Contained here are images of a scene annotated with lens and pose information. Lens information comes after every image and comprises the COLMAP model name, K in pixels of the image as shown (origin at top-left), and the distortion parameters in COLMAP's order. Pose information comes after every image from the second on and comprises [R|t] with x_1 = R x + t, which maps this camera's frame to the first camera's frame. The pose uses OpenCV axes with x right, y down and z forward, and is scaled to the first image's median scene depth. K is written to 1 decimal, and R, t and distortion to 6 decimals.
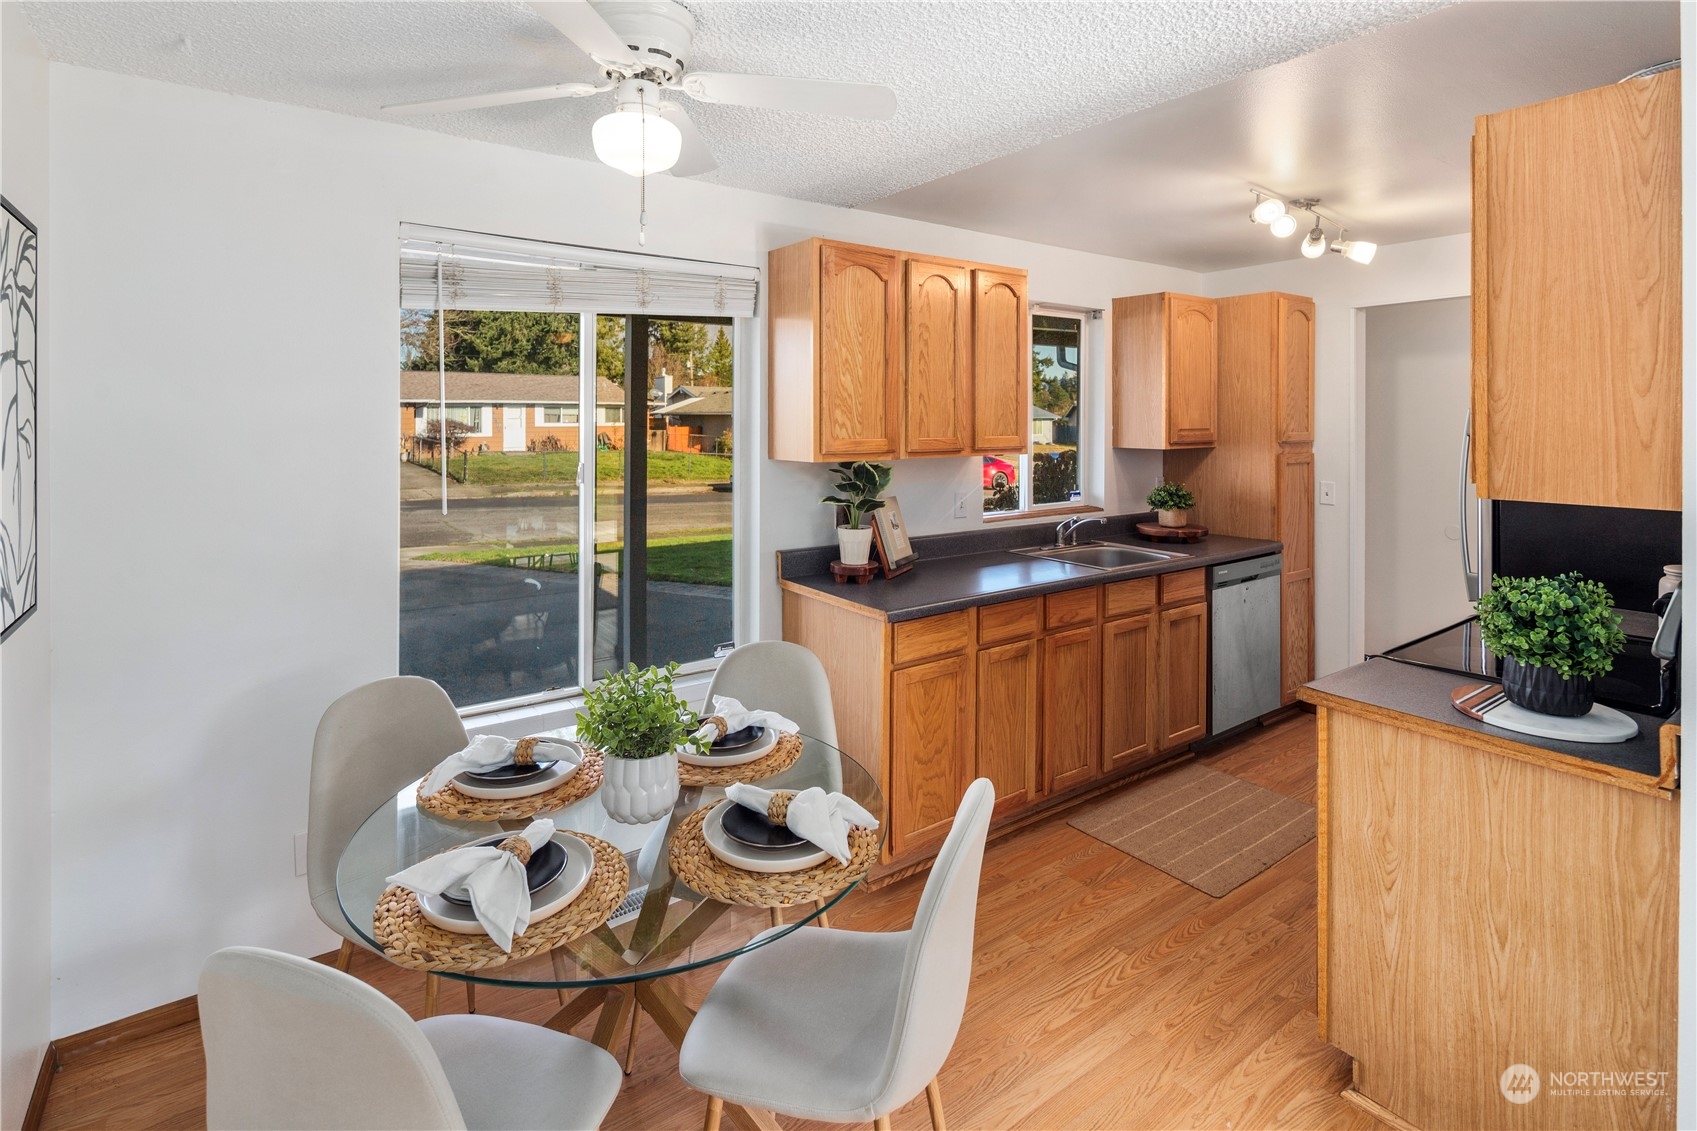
lens RADIAL K [[825.6, 0, 838.6], [0, 825.6, 416.5], [0, 0, 1]] dist [0.006735, -0.005390]
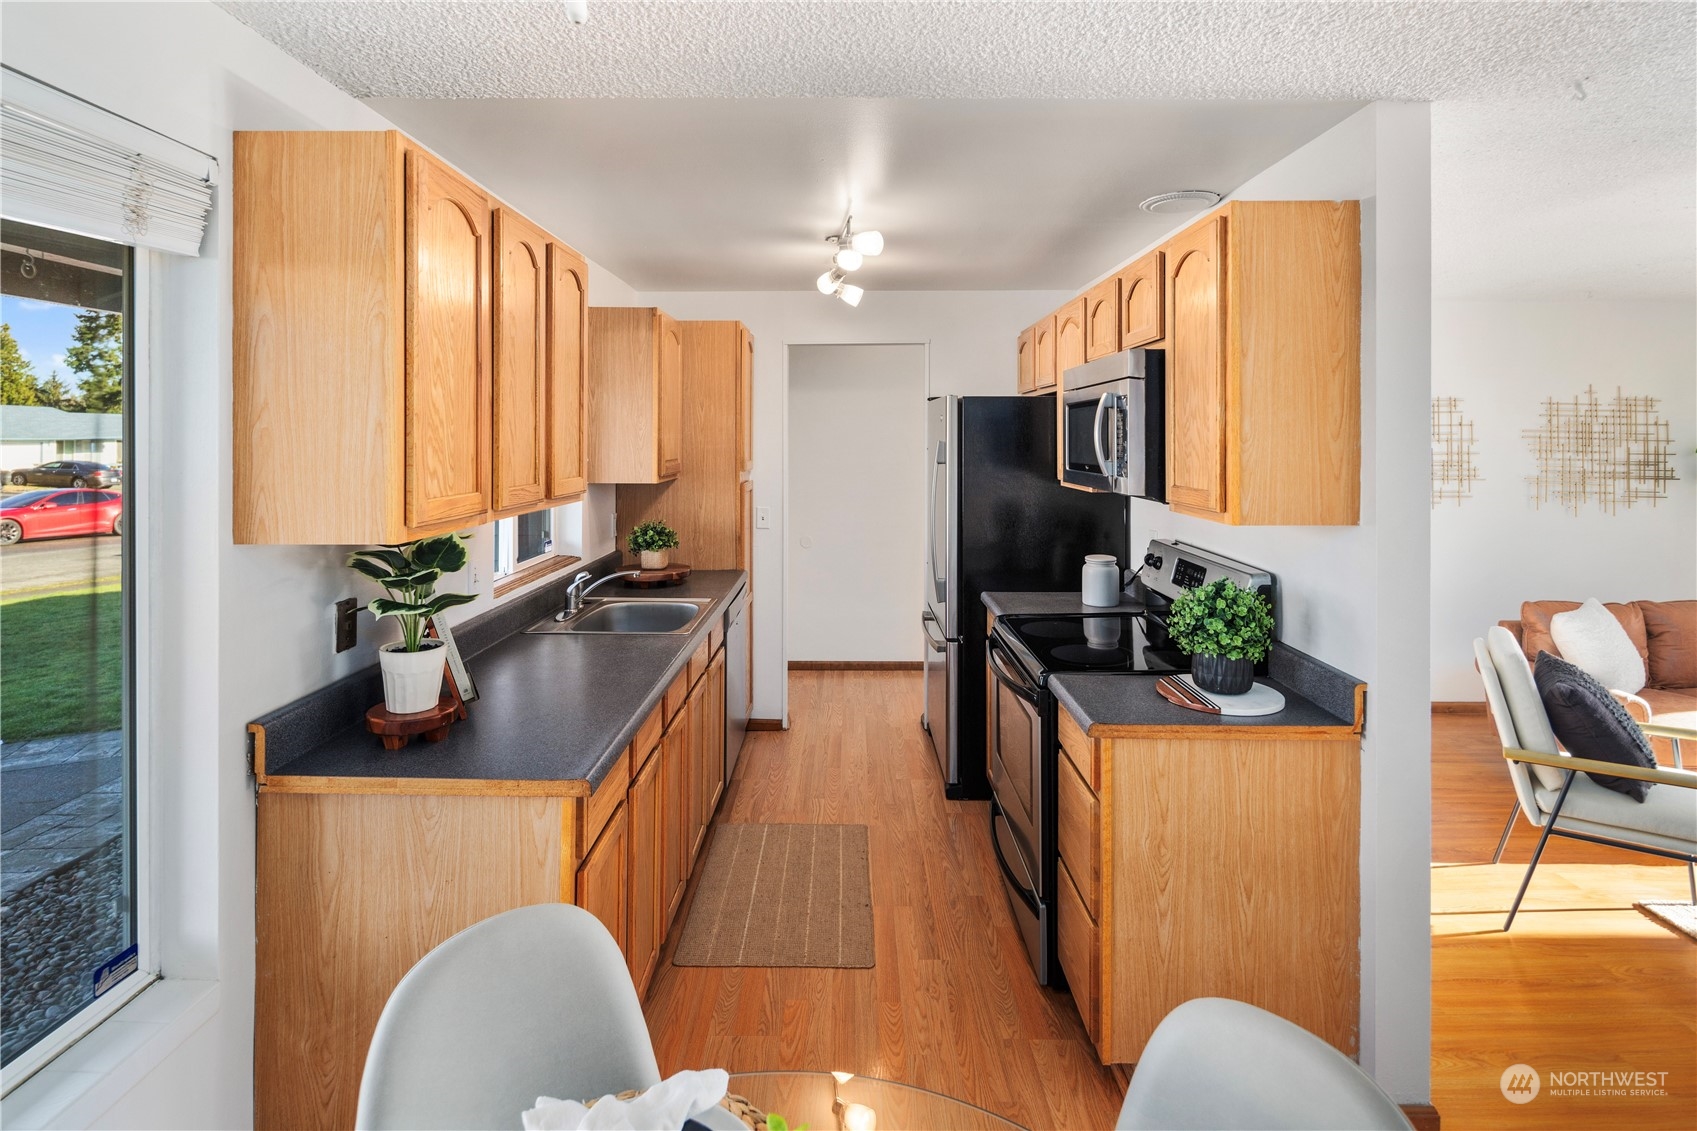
lens RADIAL K [[825.6, 0, 847.8], [0, 825.6, 435.4], [0, 0, 1]] dist [0.006735, -0.005390]
pose [[0.593316, 0.002289, 0.804966, -0.285918], [-0.000885, 0.999997, -0.002191, -0.014890], [-0.804969, 0.000588, 0.593317, 0.429675]]
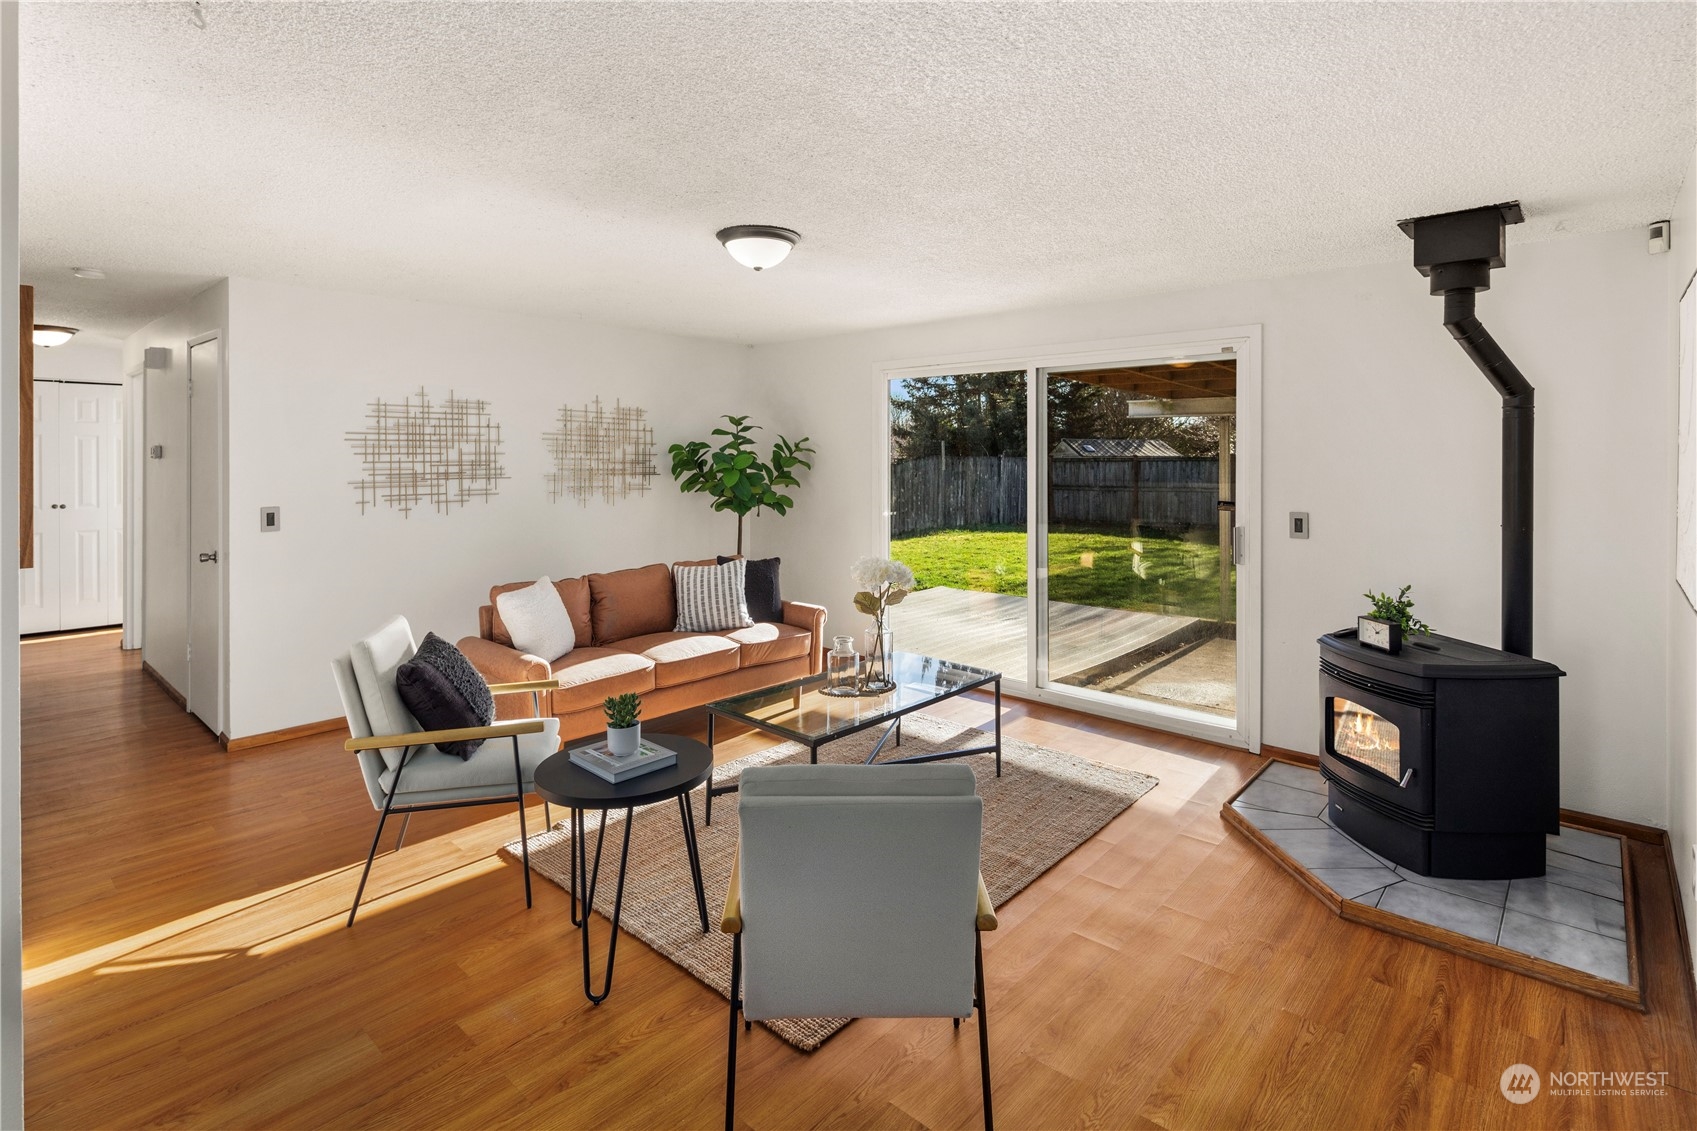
lens RADIAL K [[825.6, 0, 845.9], [0, 825.6, 455.5], [0, 0, 1]] dist [0.006735, -0.005390]
pose [[-0.207879, 0.000531, 0.978154, -0.101930], [-0.000174, 1.000000, -0.000579, 0.021507], [-0.978154, -0.000291, -0.207879, 0.042900]]
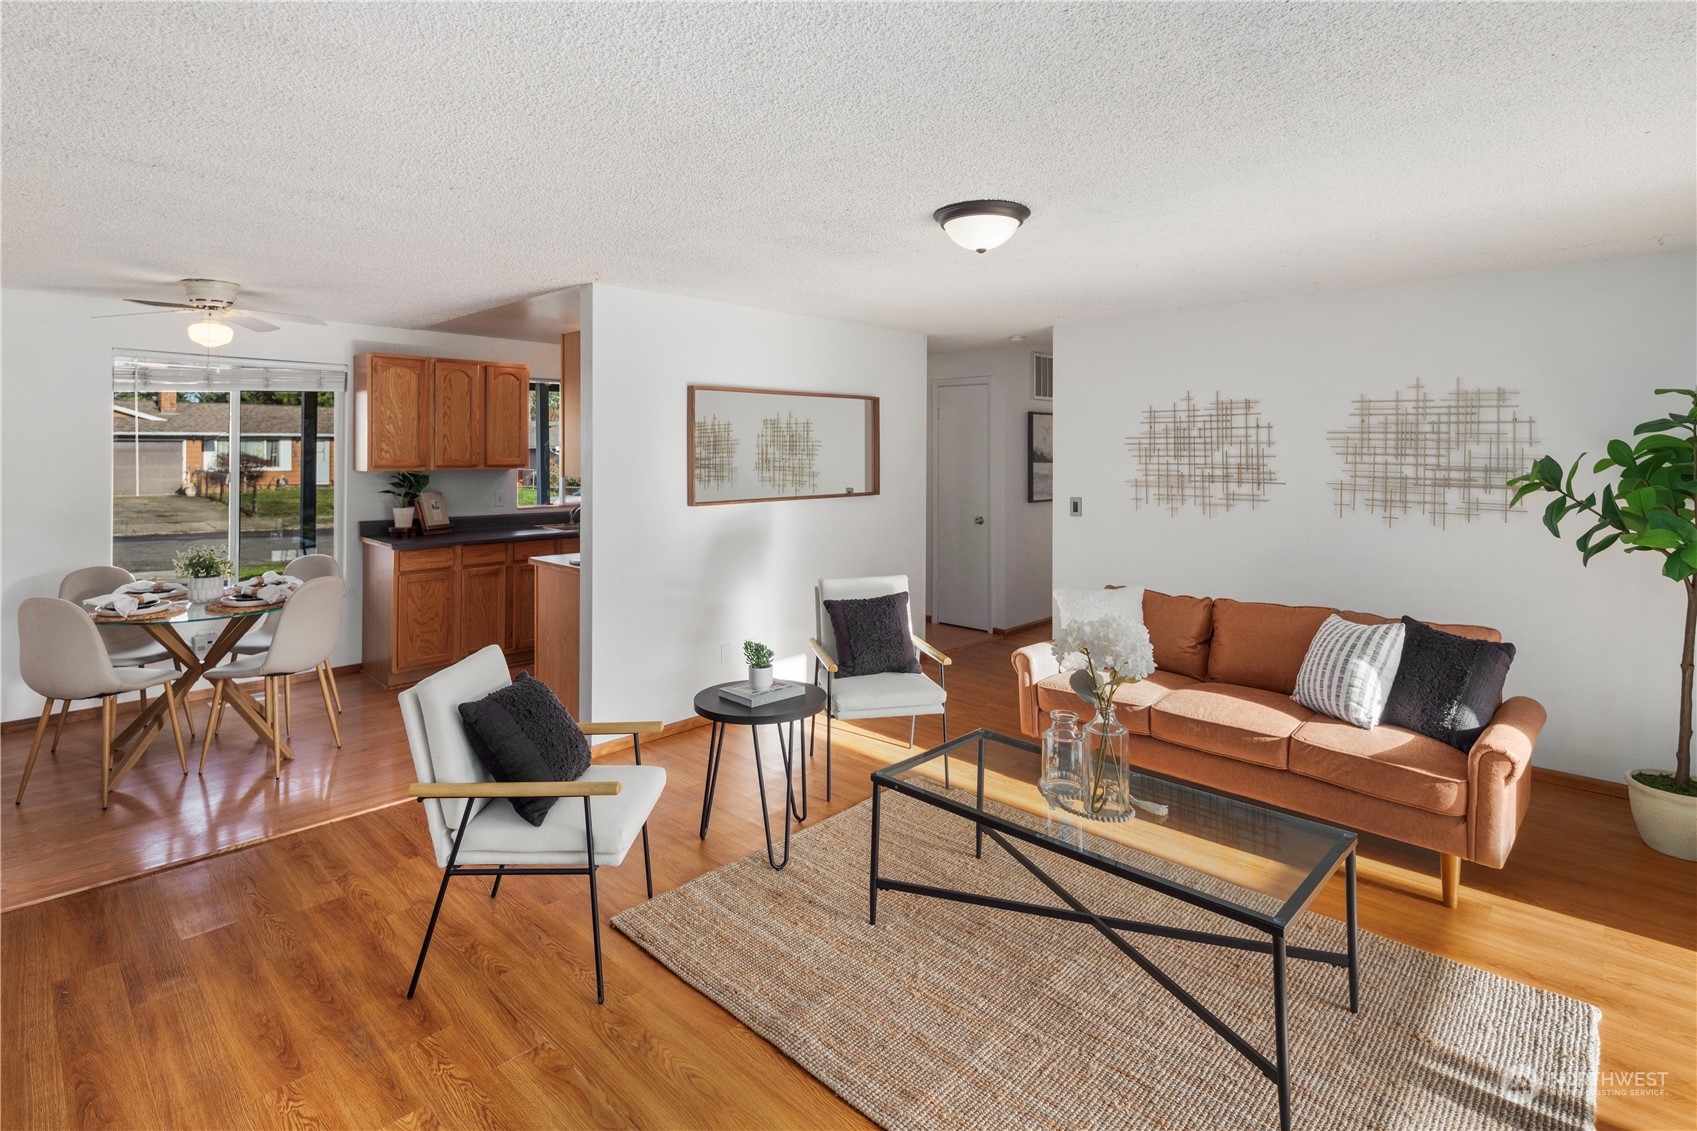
lens RADIAL K [[825.6, 0, 841.4], [0, 825.6, 448.3], [0, 0, 1]] dist [0.006735, -0.005390]
pose [[0.984992, 0.002592, 0.172583, 0.702326], [-0.001900, 0.999989, -0.004179, 0.009266], [-0.172592, 0.003789, 0.984986, -1.039131]]
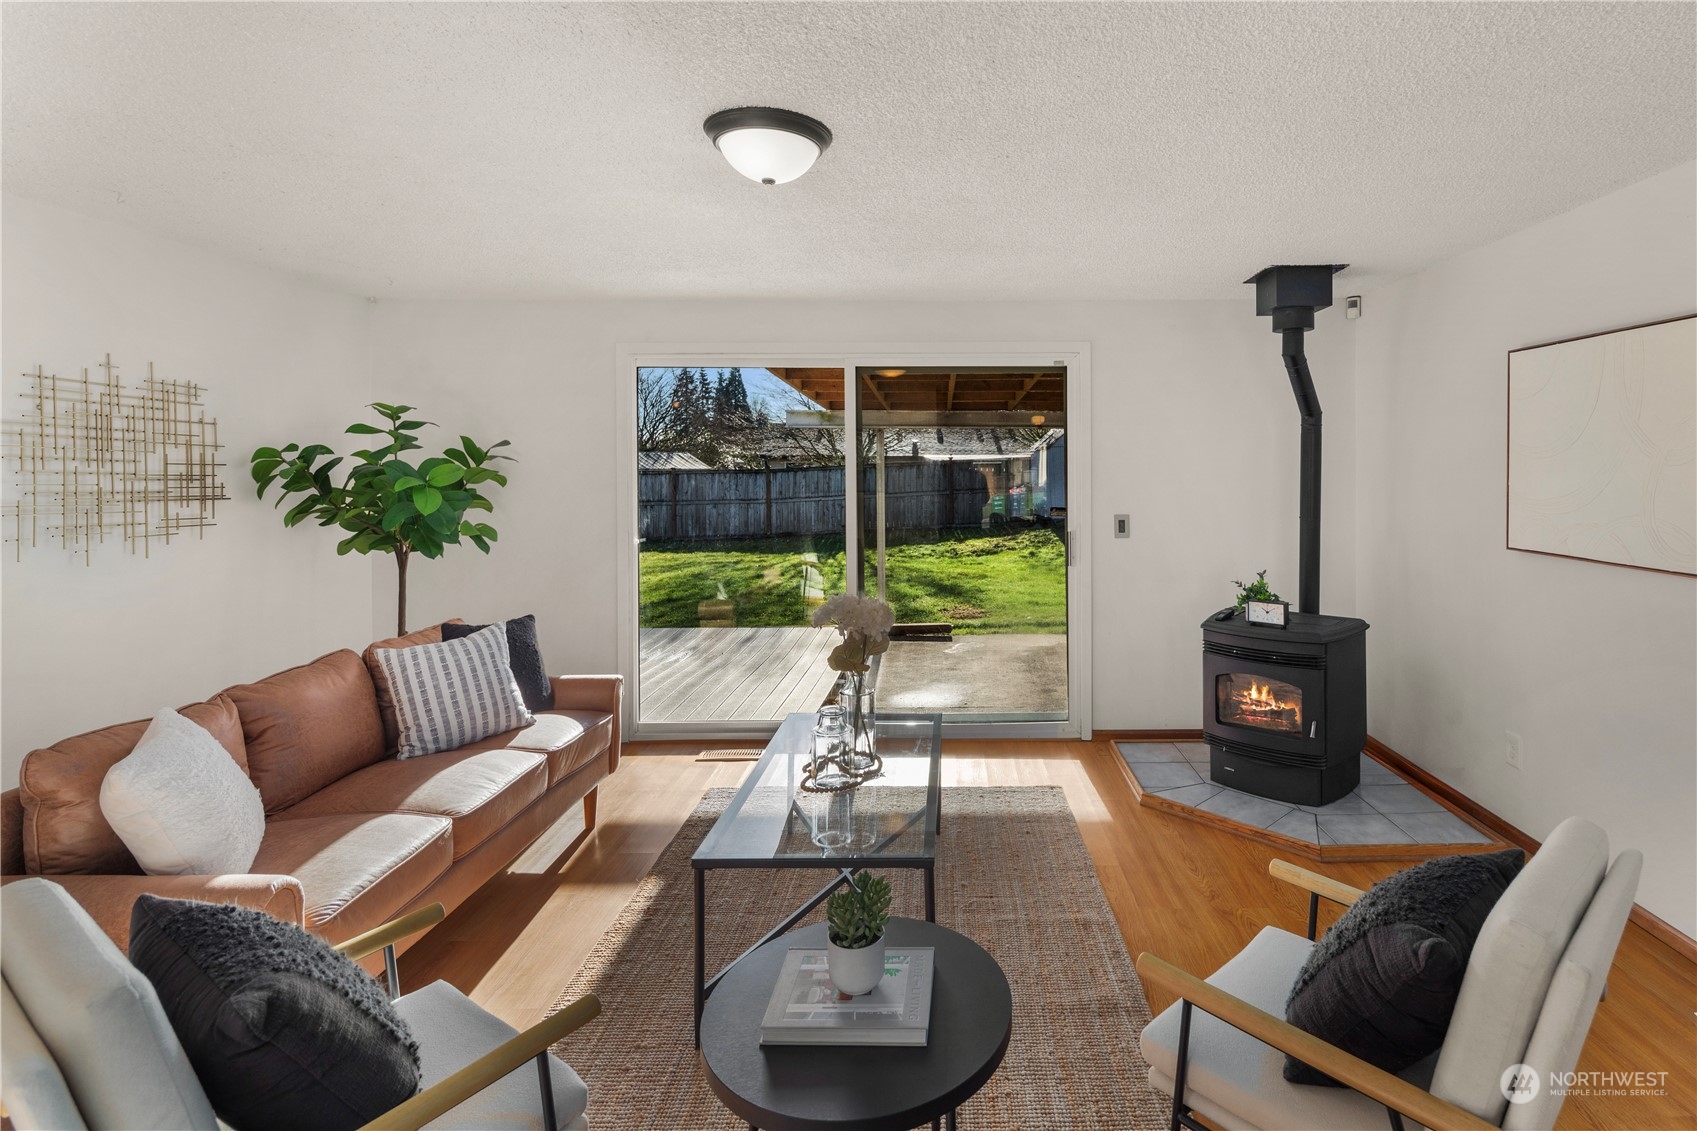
lens RADIAL K [[825.6, 0, 952.5], [0, 825.6, 472.2], [0, 0, 1]] dist [0.006735, -0.005390]
pose [[-0.815920, 0.000762, 0.578165, 0.463630], [0.004410, 0.999978, 0.004906, 0.027789], [-0.578148, 0.006553, -0.815905, 0.451284]]
